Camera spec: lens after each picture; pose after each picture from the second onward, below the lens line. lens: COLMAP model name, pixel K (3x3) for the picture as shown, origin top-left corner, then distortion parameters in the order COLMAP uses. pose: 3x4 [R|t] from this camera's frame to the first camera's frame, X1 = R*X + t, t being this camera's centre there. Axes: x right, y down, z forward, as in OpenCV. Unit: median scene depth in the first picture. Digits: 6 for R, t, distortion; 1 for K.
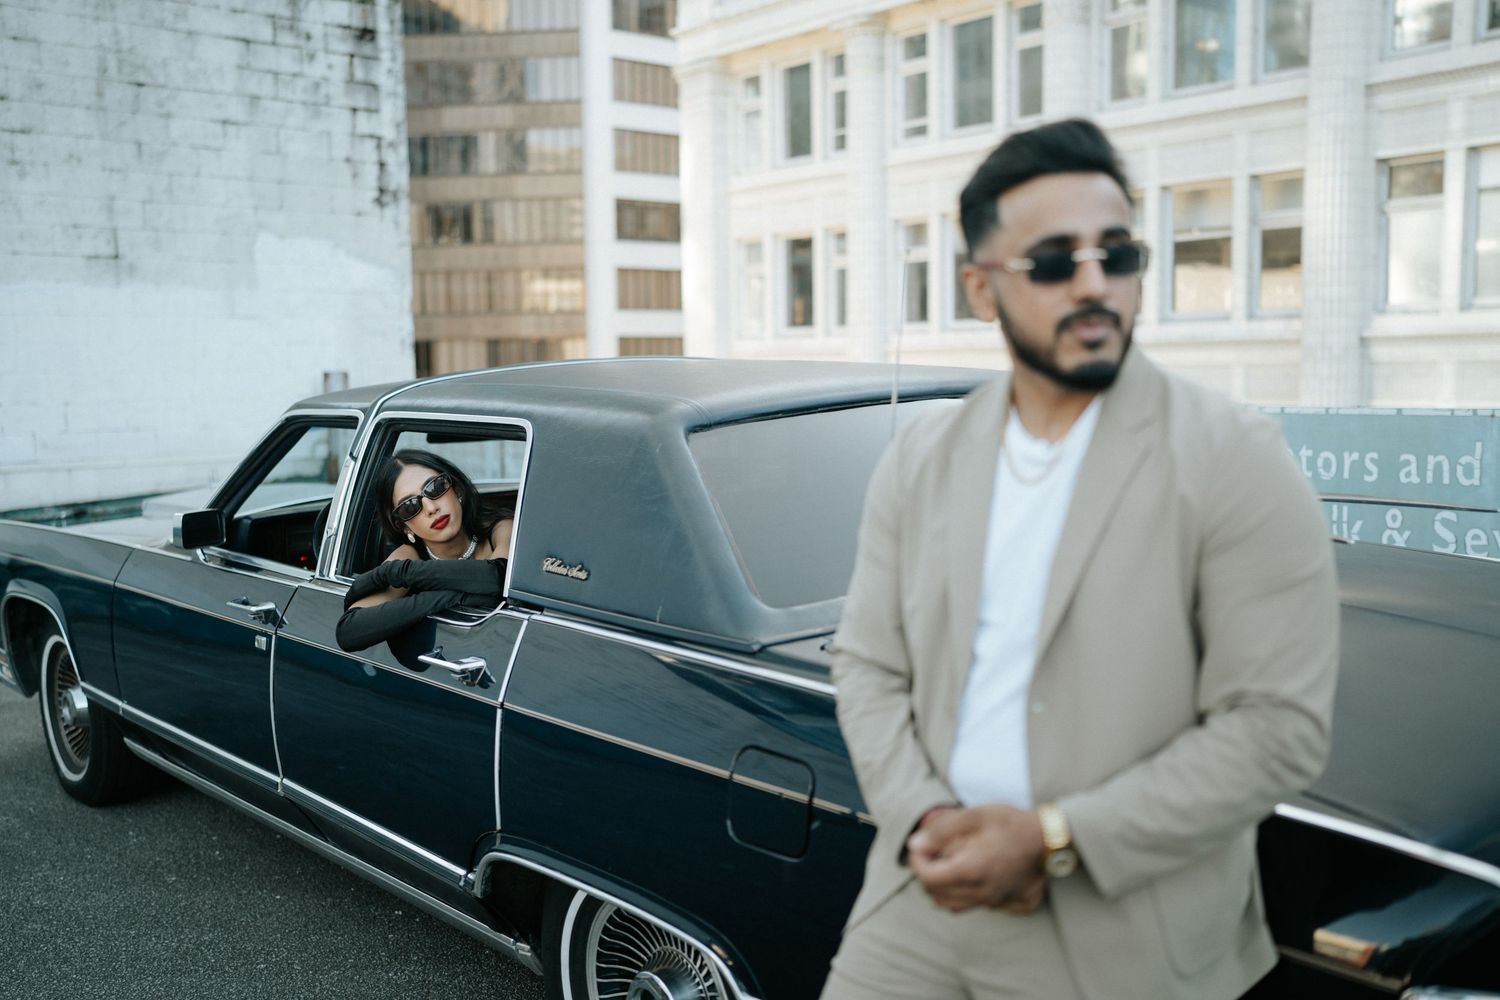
lens RADIAL K [[1433.3, 0, 745.0], [0, 1433.3, 498.2], [0, 0, 1]] dist [0.004092, 0.000000]
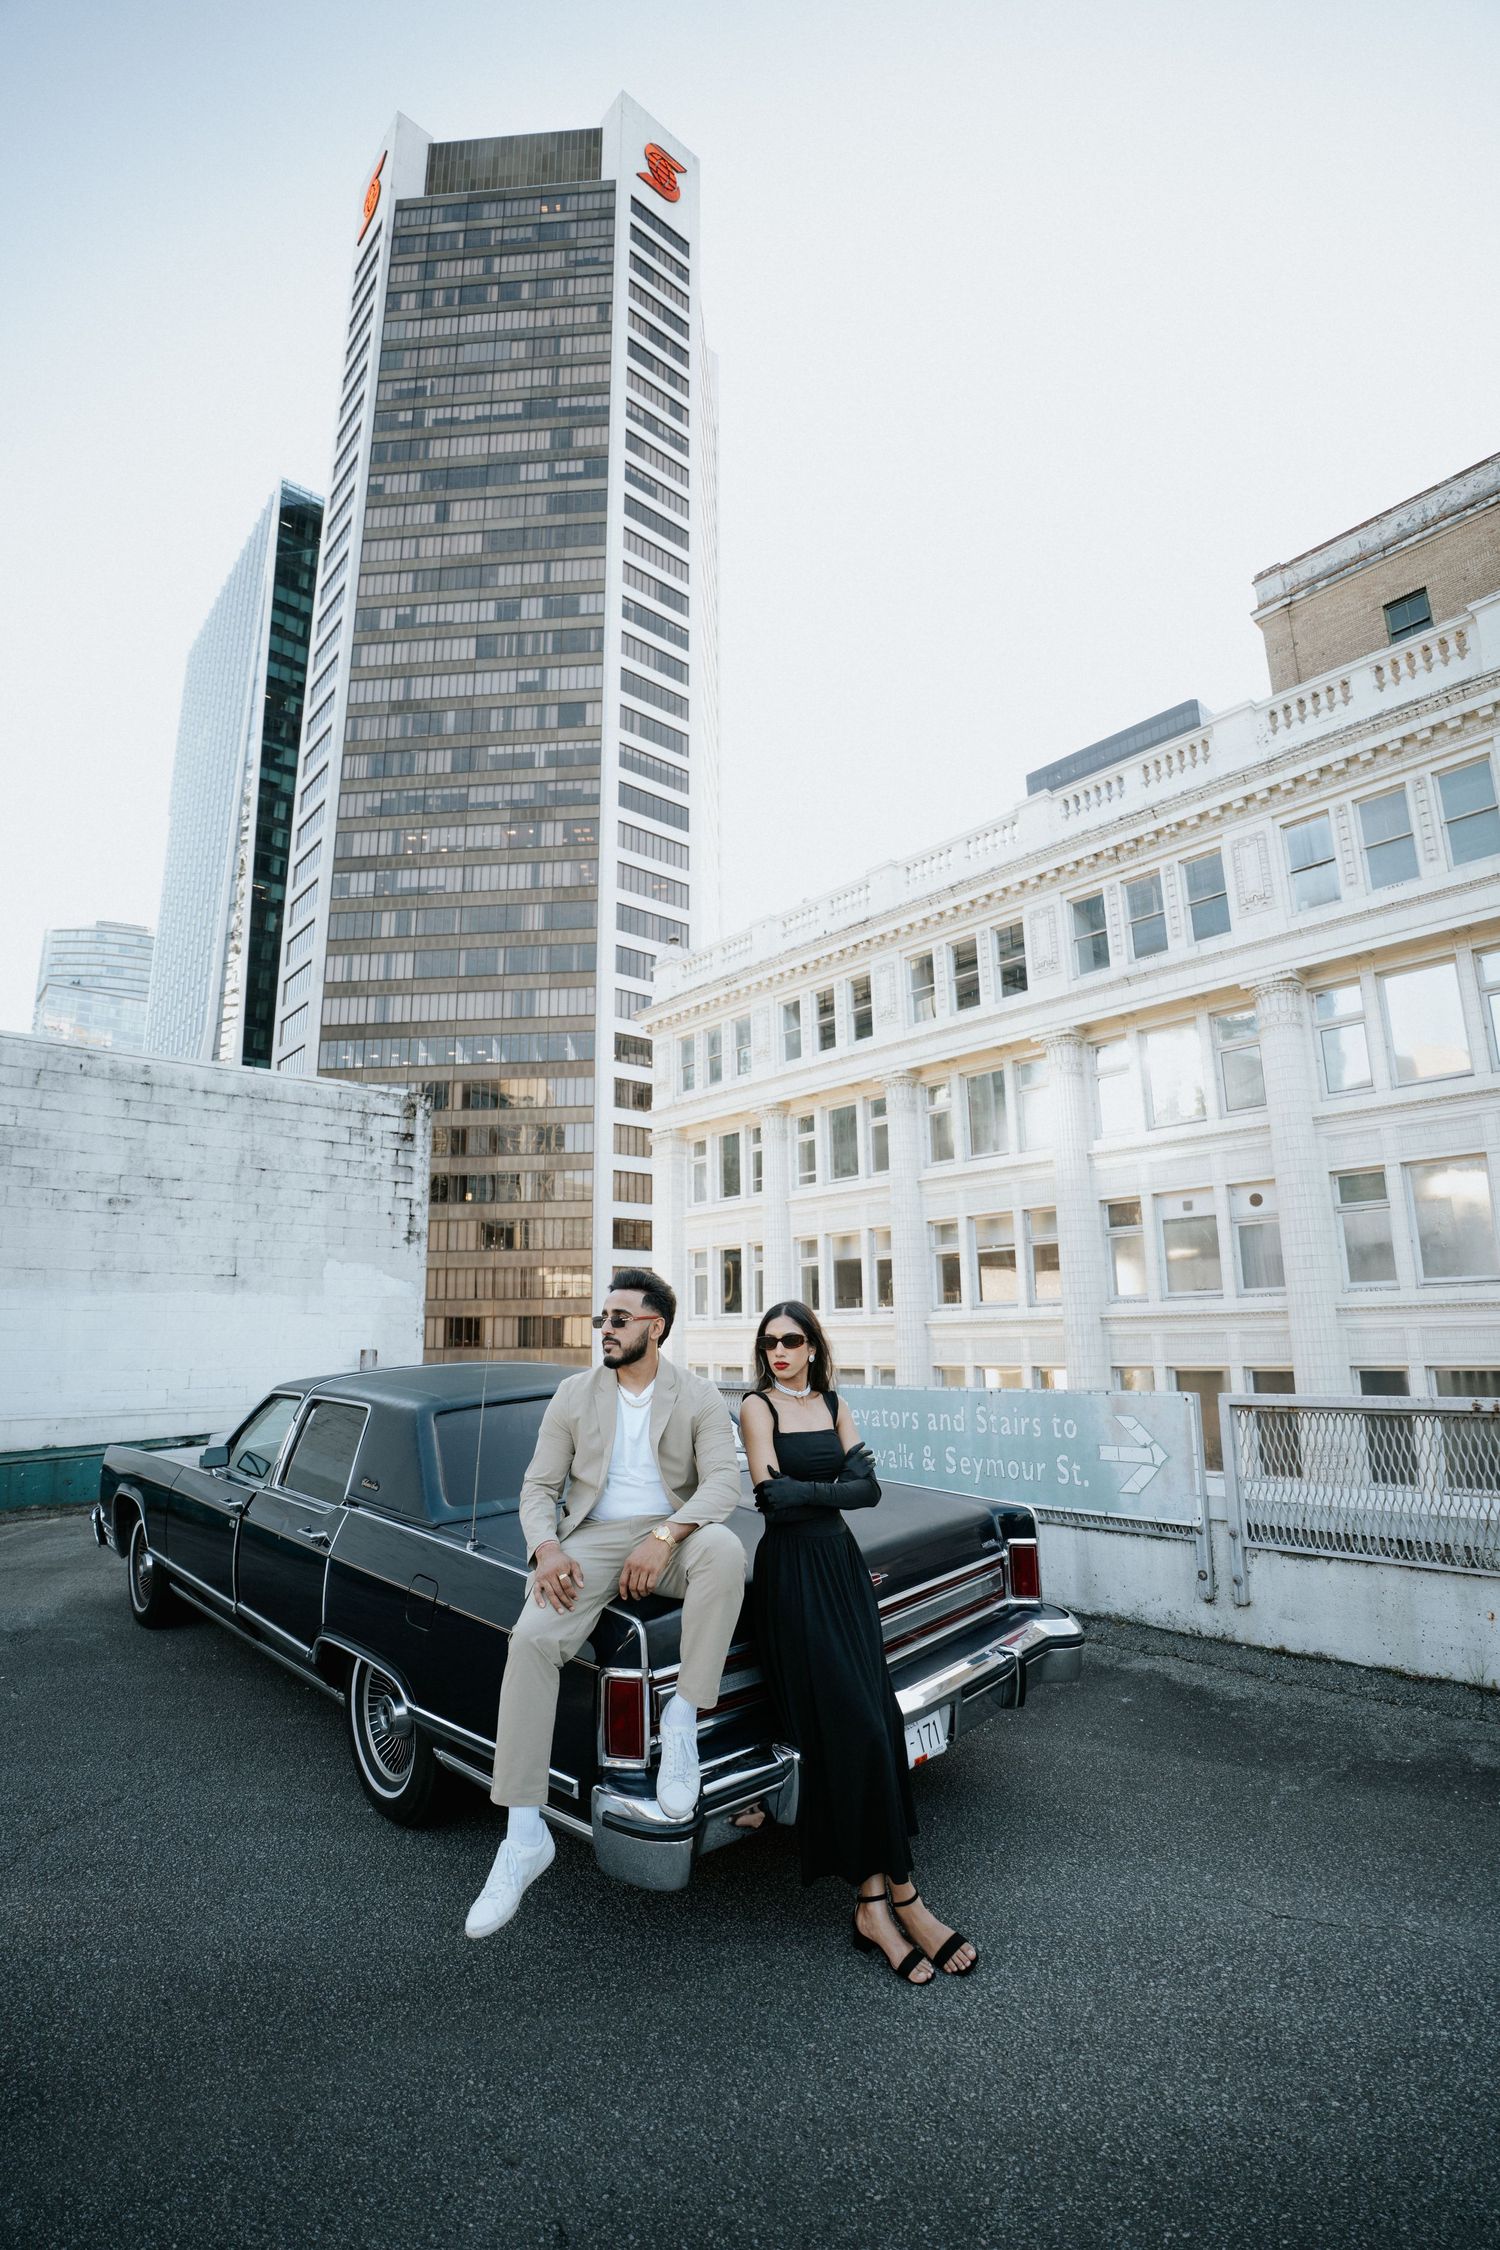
lens RADIAL K [[1034.7, 0, 752.1], [0, 1034.7, 1132.0], [0, 0, 1]] dist [-0.076196, 0.019637]
pose [[0.999468, 0.005758, 0.032111, 0.083727], [0.003516, 0.959554, -0.281504, -0.003447], [-0.032433, 0.281467, 0.959023, -0.117412]]
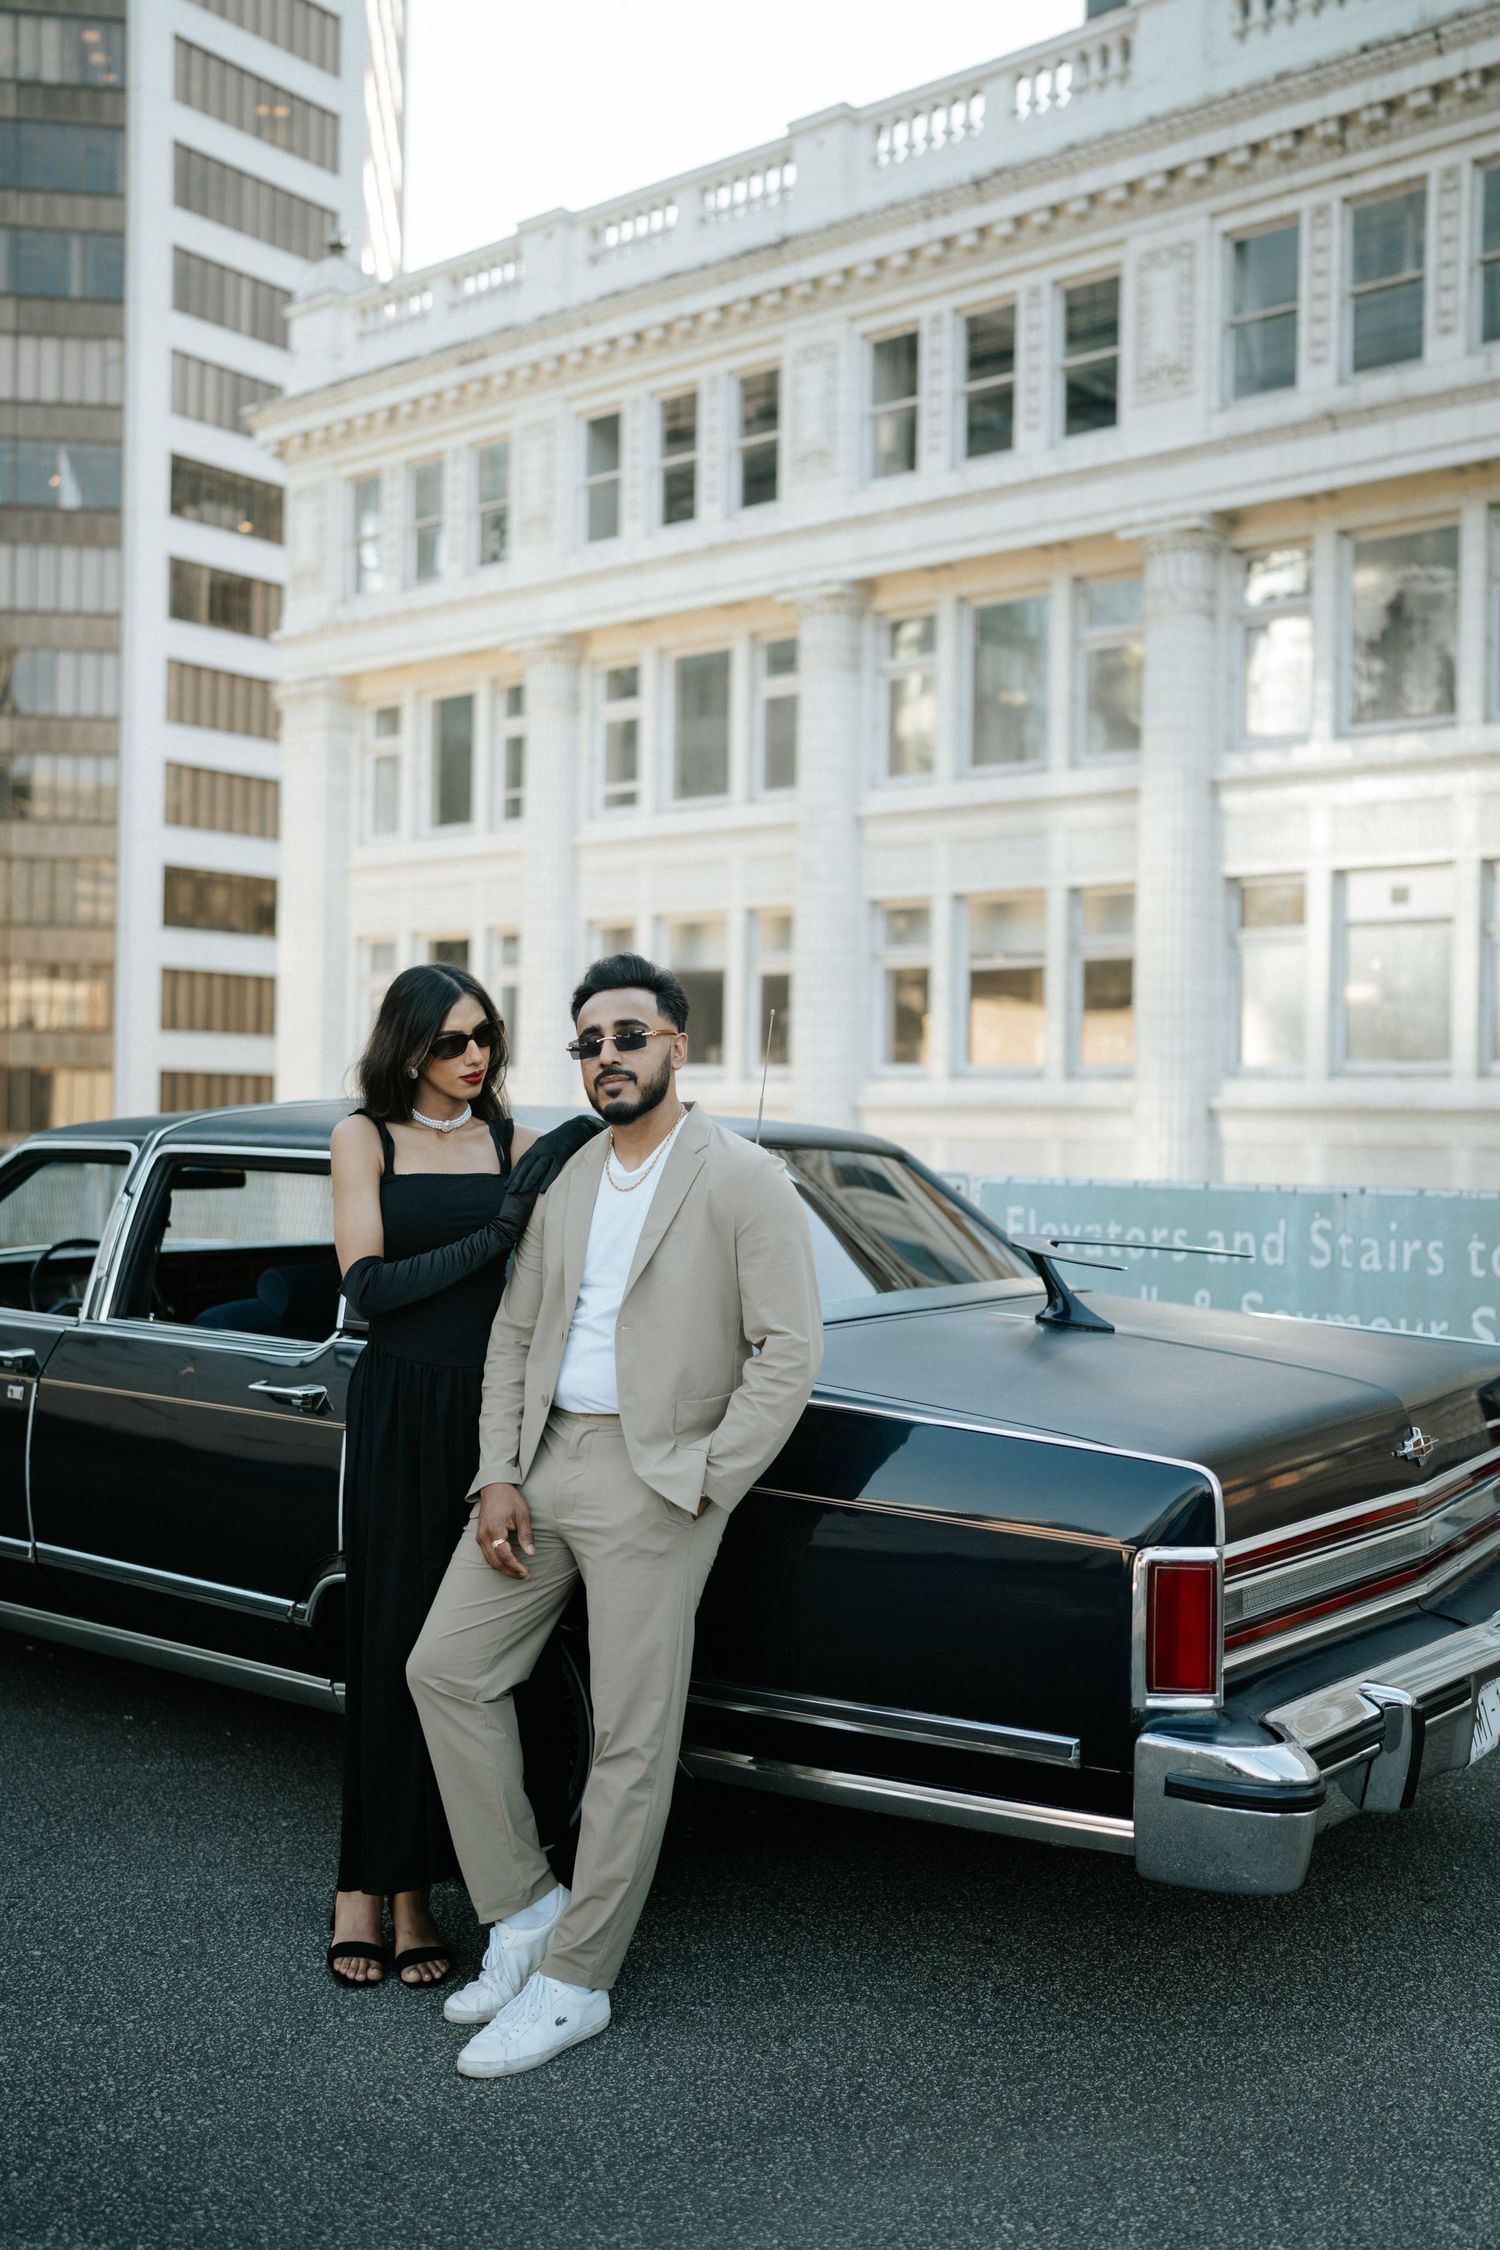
lens RADIAL K [[2149.9, 0, 739.2], [0, 2149.9, 1132.1], [0, 0, 1]] dist [0.004092, 0.000000]
pose [[0.982575, 0.031461, 0.183182, -0.042737], [-0.014956, 0.995757, -0.090795, 0.015437], [-0.185261, 0.086473, 0.978877, -0.134388]]
